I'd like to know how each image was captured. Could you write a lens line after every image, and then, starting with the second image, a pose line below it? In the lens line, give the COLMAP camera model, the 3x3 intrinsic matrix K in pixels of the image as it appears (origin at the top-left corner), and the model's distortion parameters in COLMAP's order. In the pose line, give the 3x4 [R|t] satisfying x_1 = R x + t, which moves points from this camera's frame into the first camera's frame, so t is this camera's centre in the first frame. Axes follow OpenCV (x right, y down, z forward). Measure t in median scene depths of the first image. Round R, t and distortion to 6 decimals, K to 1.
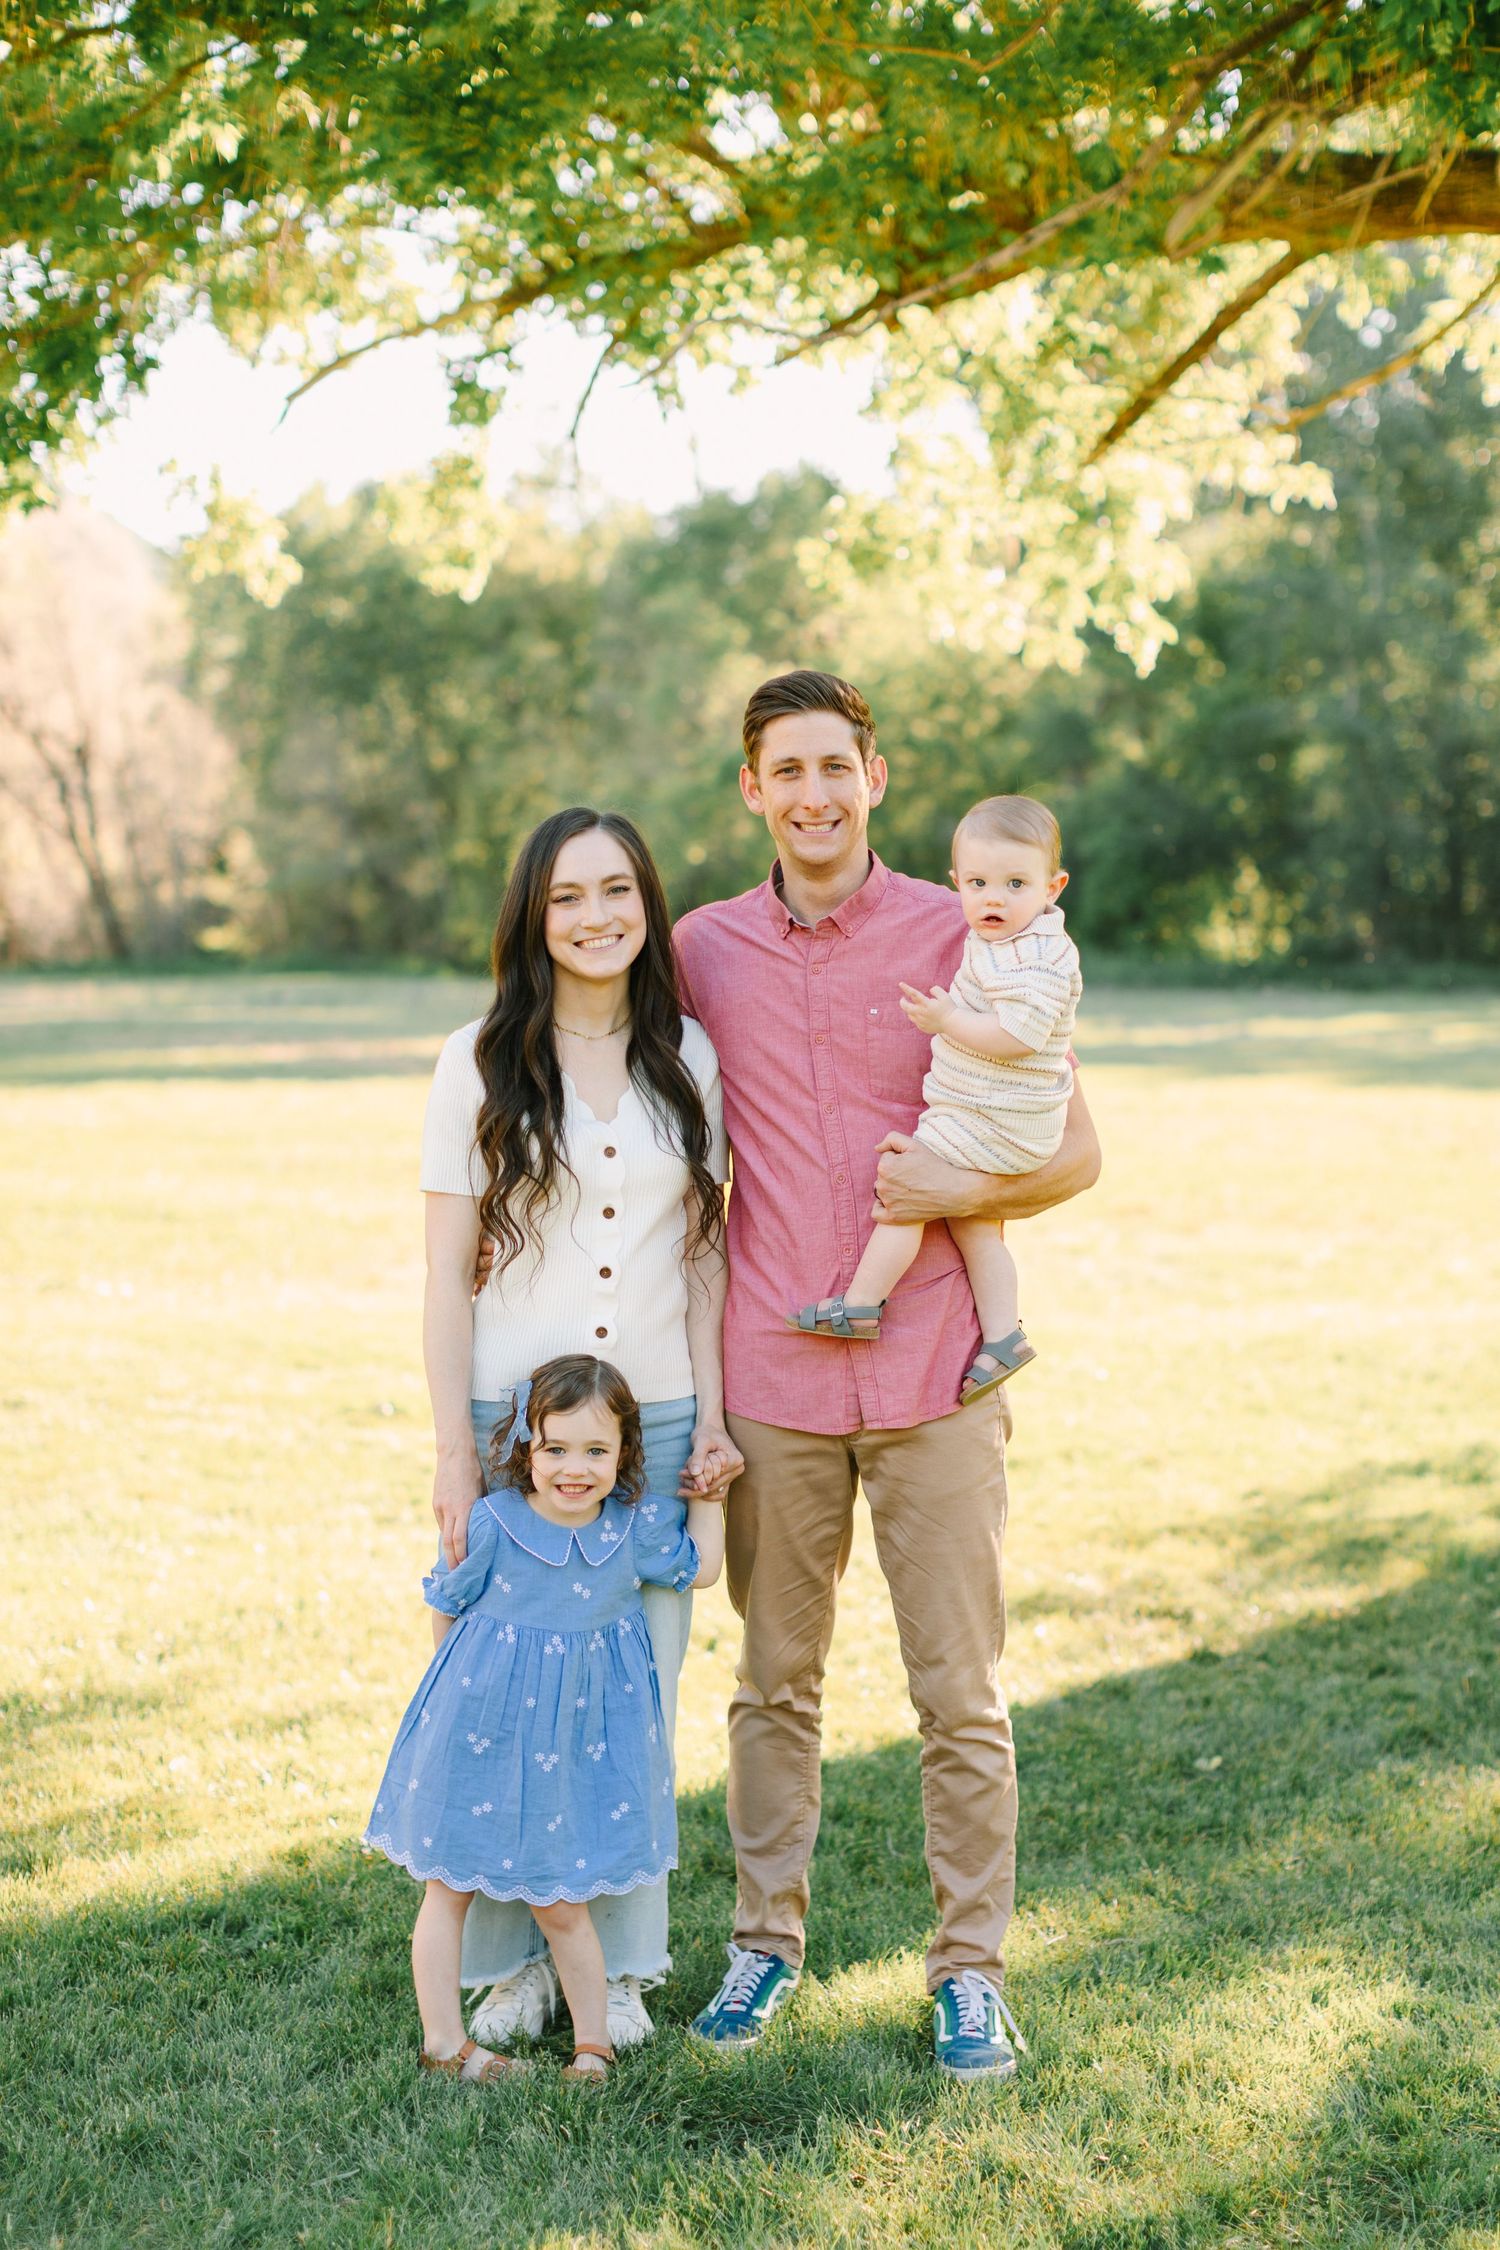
lens RADIAL K [[3659.3, 0, 809.3], [0, 3659.3, 1123.2], [0, 0, 1]] dist [-0.013668, 0.096444]
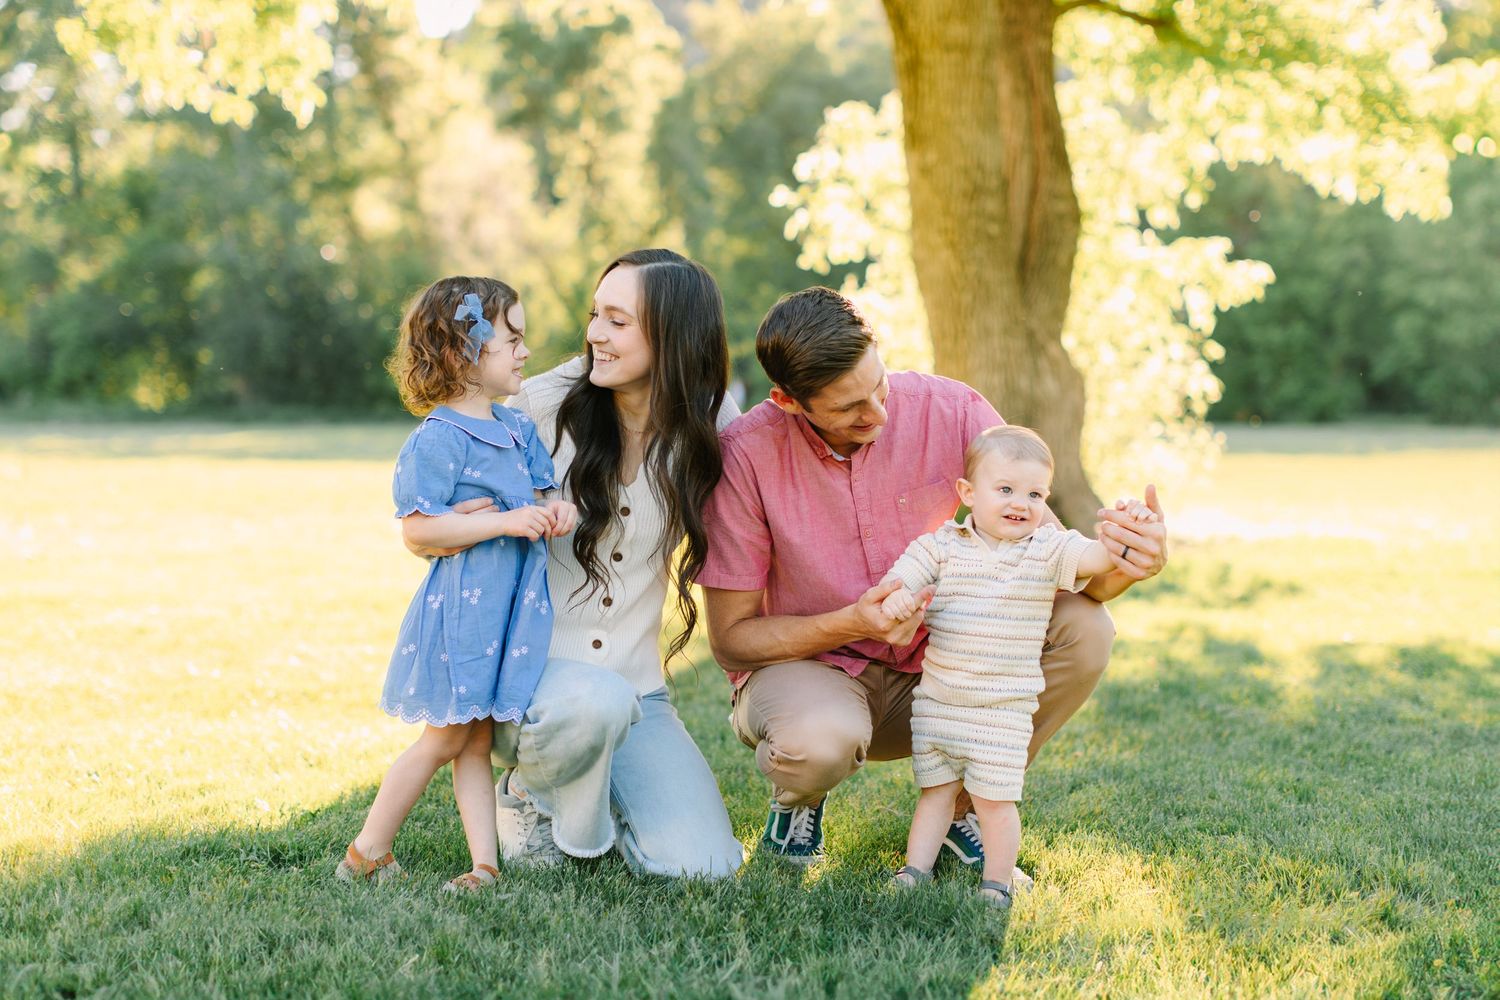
lens RADIAL K [[2173.3, 0, 749.8], [0, 2173.3, 495.8], [0, 0, 1]] dist [0.009662, -0.007536]
pose [[0.912095, -0.021861, 0.409395, -0.106211], [0.030471, 0.999430, -0.014520, 0.046171], [-0.408844, 0.025719, 0.912242, 0.113567]]
